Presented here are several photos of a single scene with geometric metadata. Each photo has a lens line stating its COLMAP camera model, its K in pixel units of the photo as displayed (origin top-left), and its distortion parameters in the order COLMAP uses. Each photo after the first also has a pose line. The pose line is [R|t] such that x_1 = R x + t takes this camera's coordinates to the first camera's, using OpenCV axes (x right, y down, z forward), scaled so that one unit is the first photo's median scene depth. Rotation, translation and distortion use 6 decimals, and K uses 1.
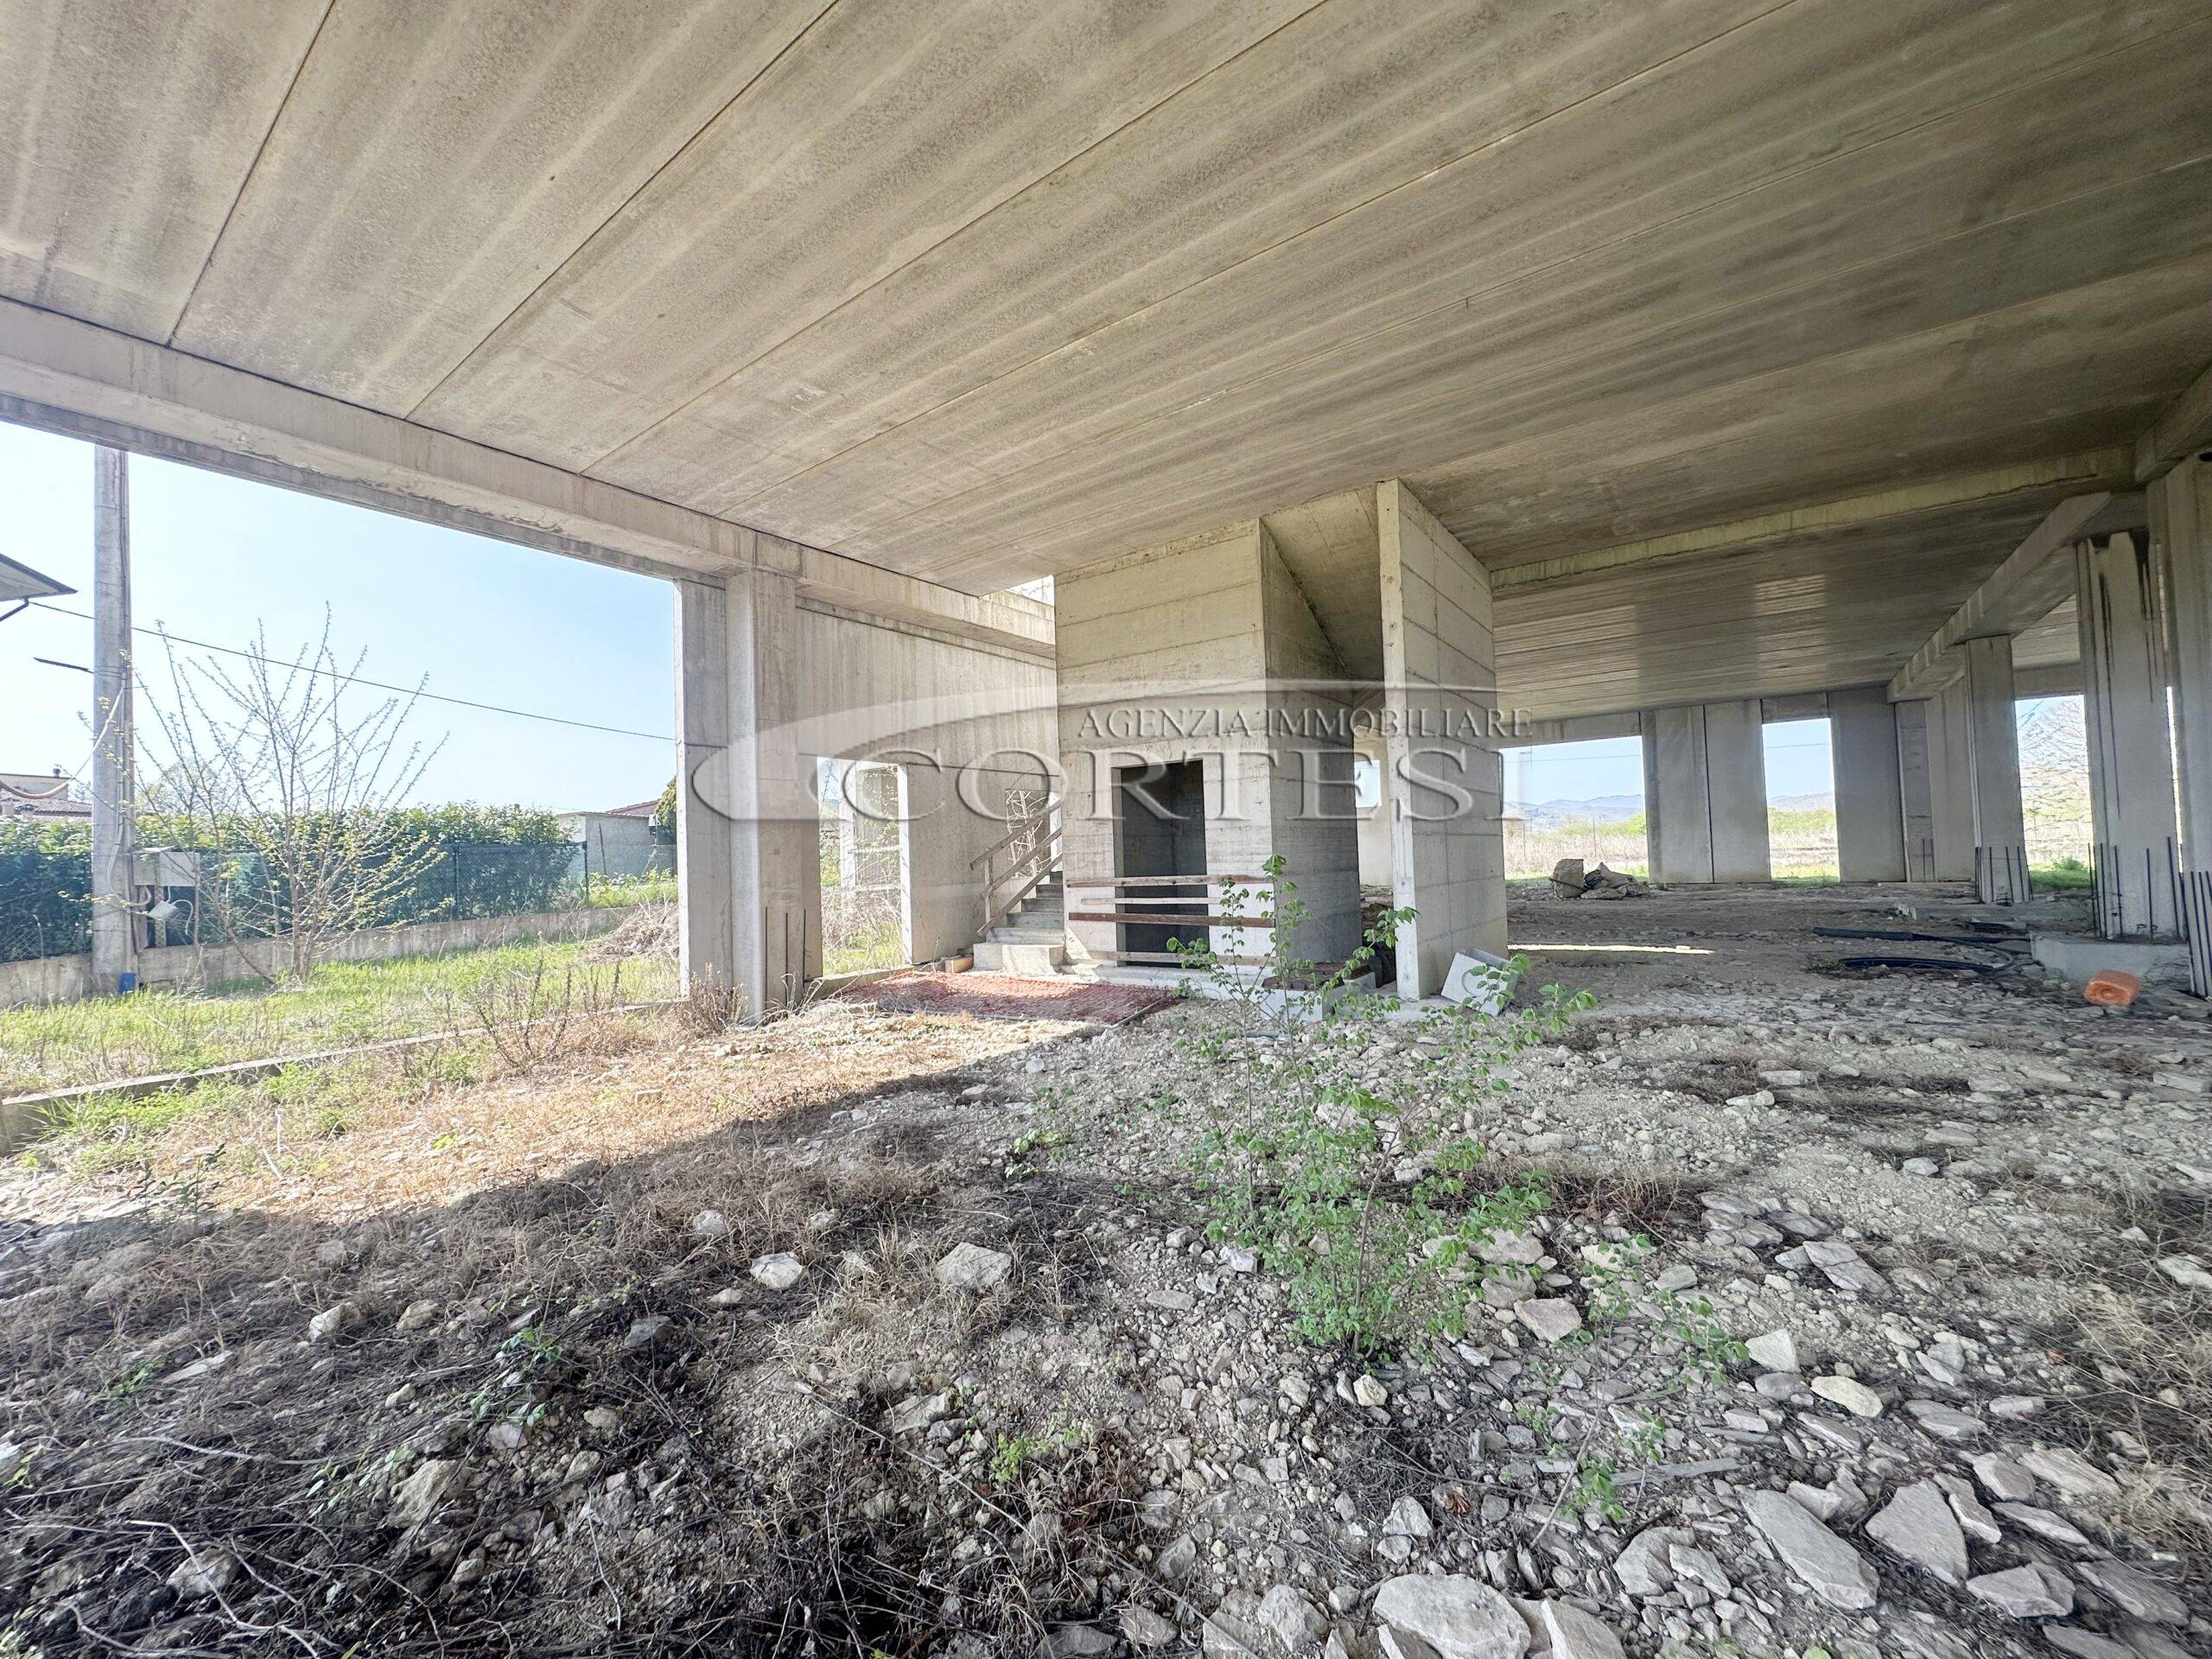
lens RADIAL K [[879.7, 0, 1108.3], [0, 879.7, 831.8], [0, 0, 1]] dist [-0.001771, 0.000210]
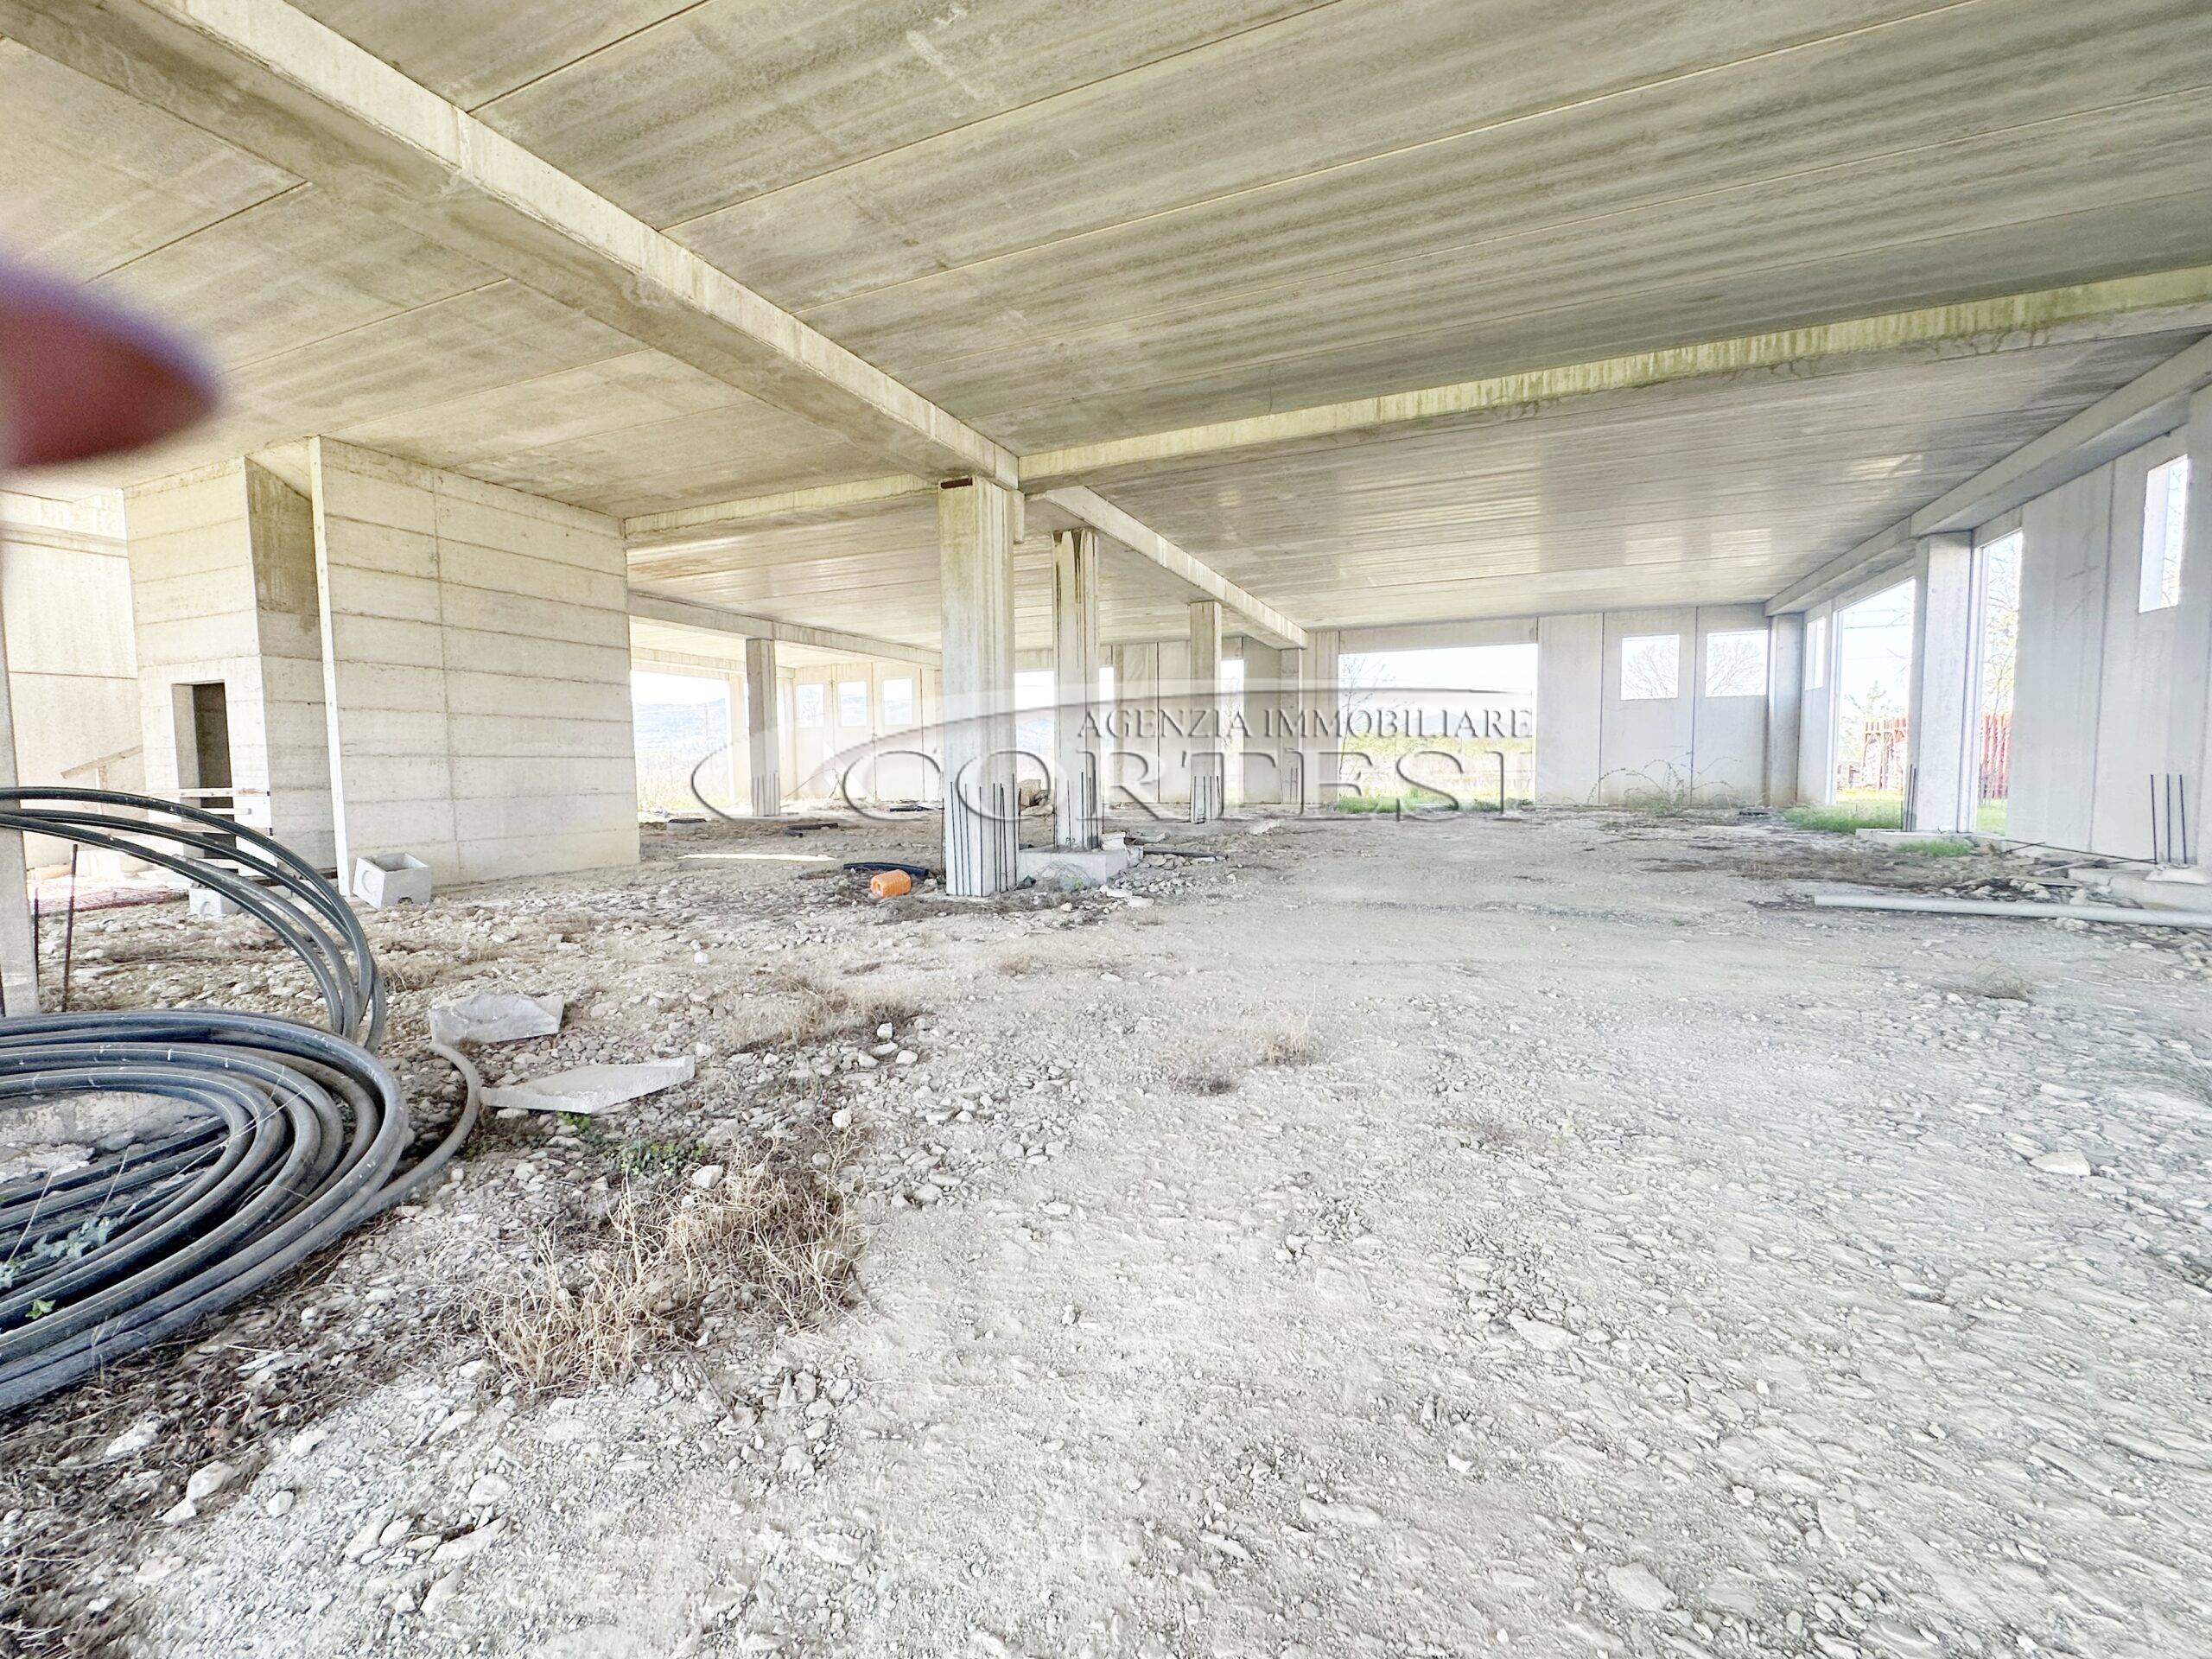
lens RADIAL K [[919.4, 0, 1106.3], [0, 919.4, 825.7], [0, 0, 1]] dist [-0.002365, 0.000416]
pose [[0.975823, 0.008094, 0.218413, 1.242462], [-0.027841, 0.995777, 0.087486, -0.045922], [-0.216782, -0.091451, 0.971927, -0.465748]]
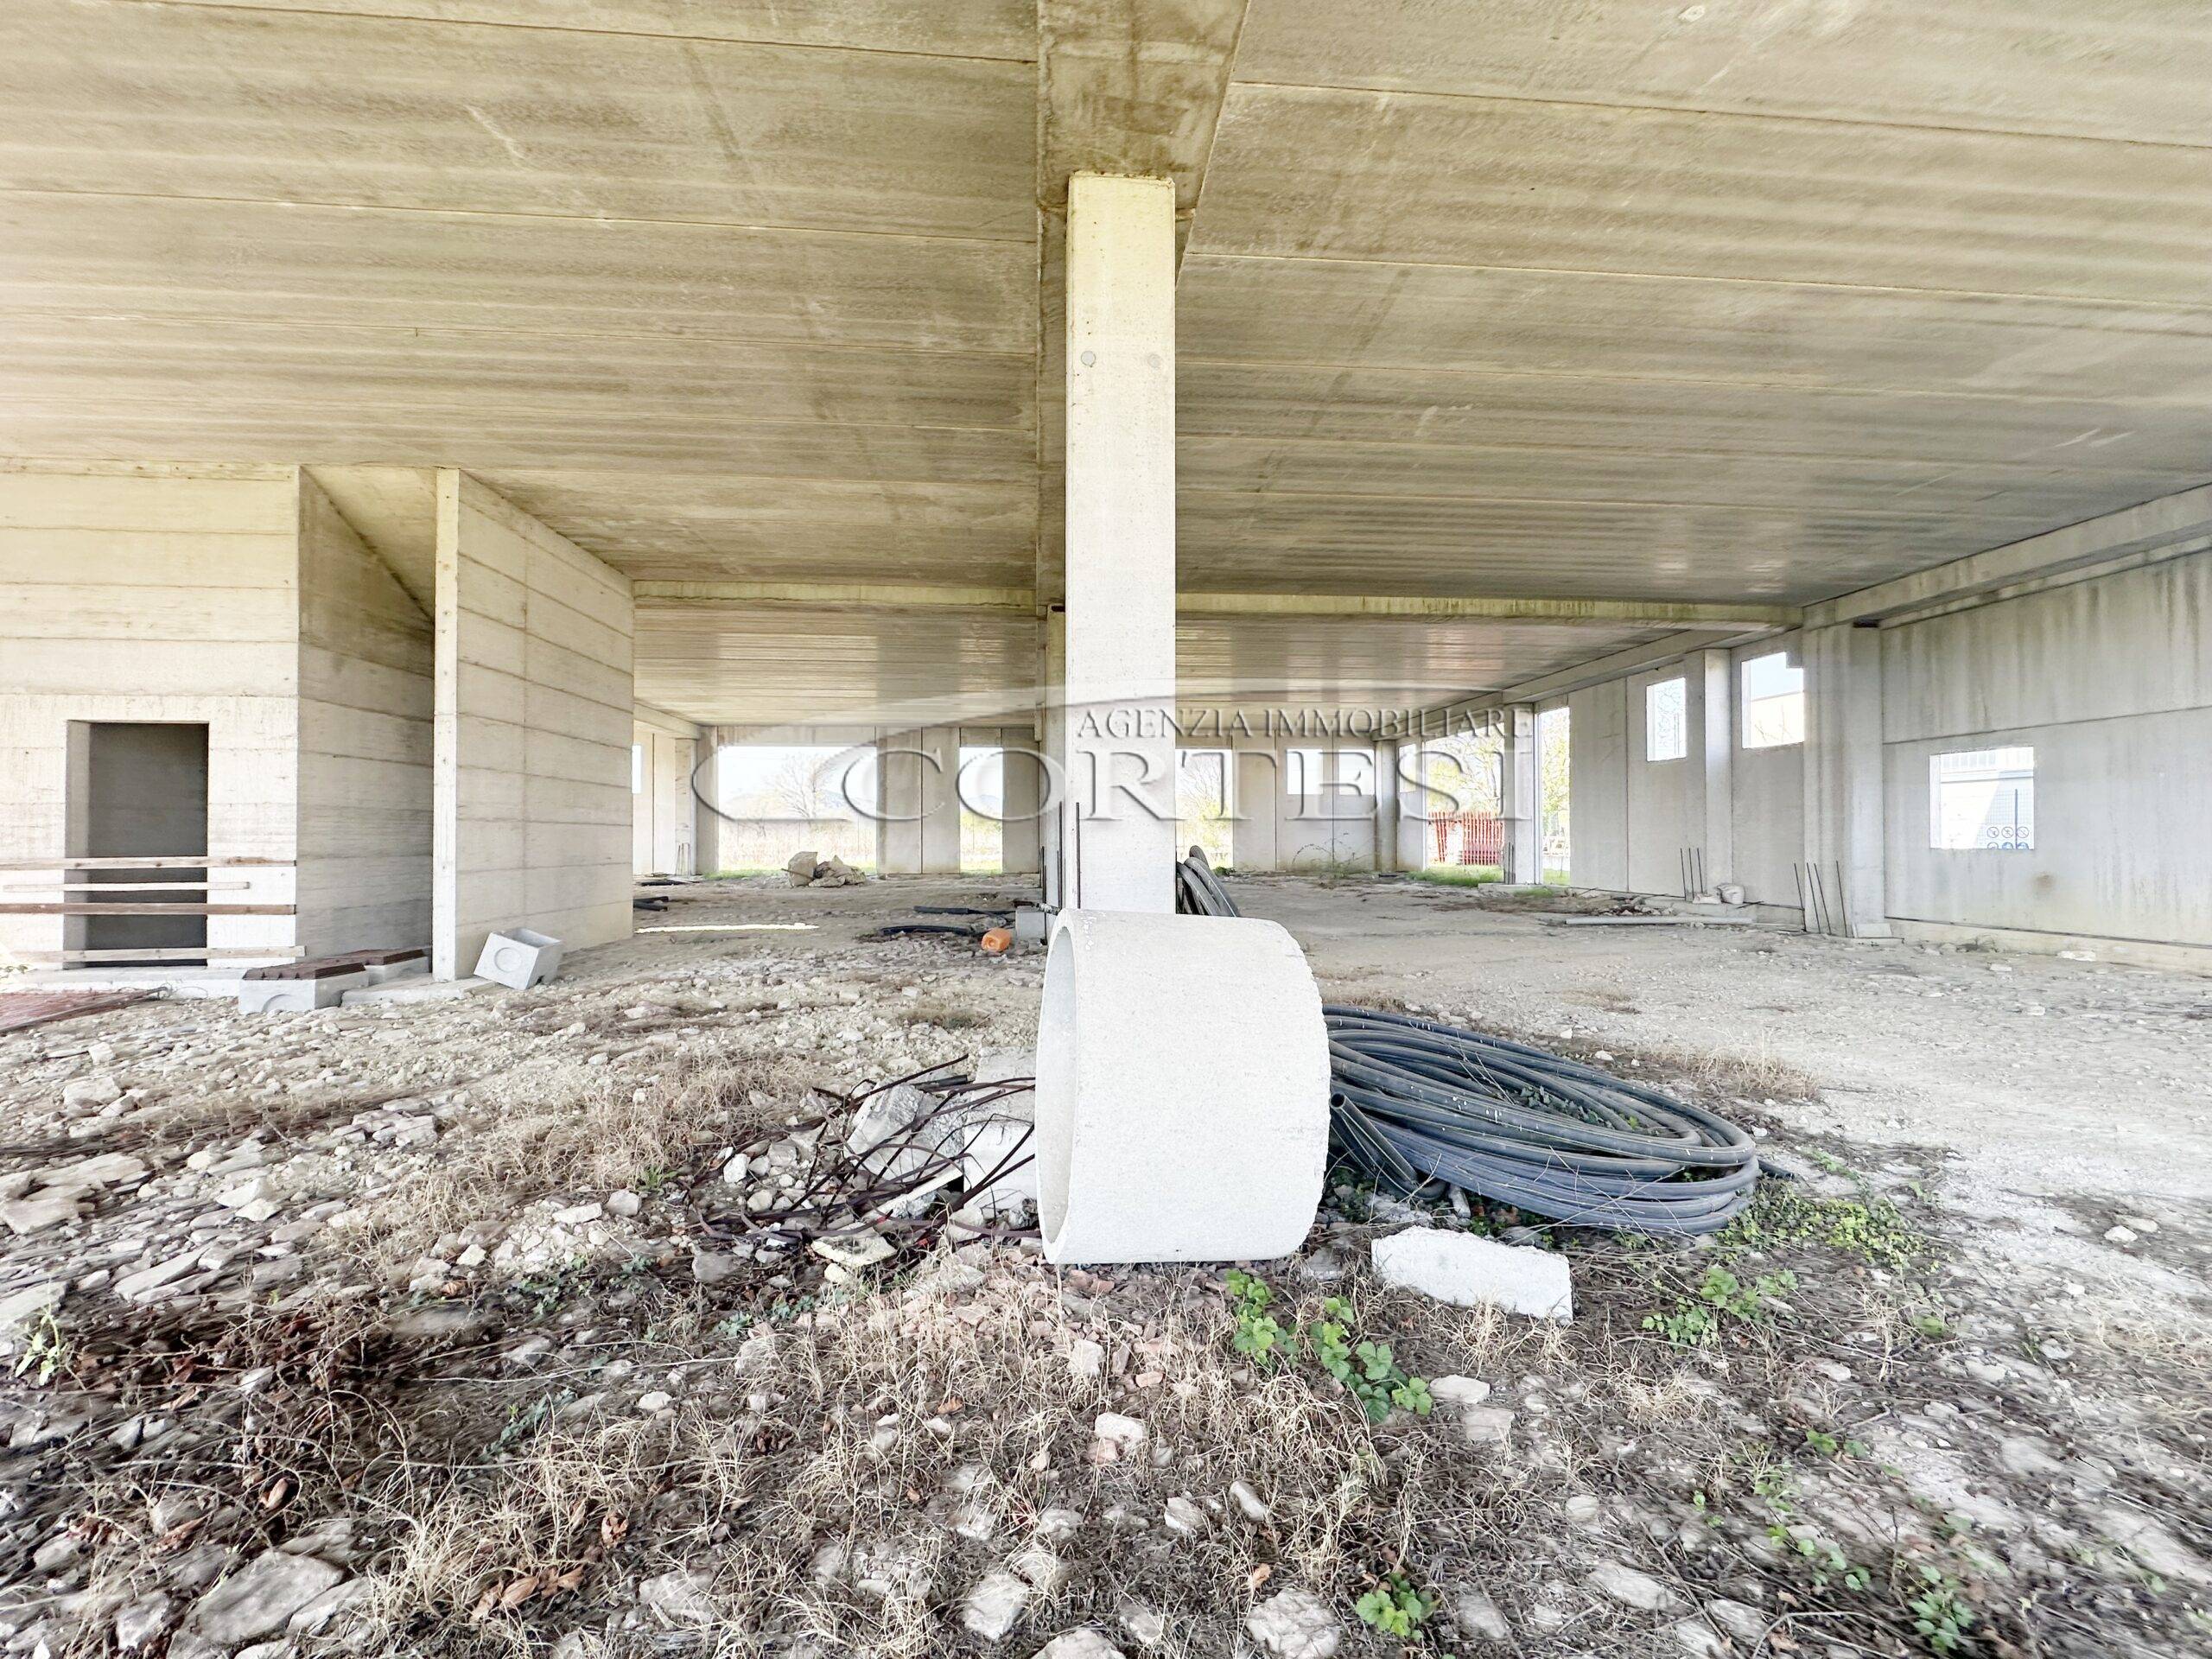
lens RADIAL K [[879.7, 0, 1104.5], [0, 879.7, 830.1], [0, 0, 1]] dist [-0.001771, 0.000210]
pose [[0.759865, 0.037851, 0.648979, 0.297533], [-0.042706, 0.999053, -0.008265, -0.009992], [-0.648677, -0.021435, 0.760762, -0.314622]]
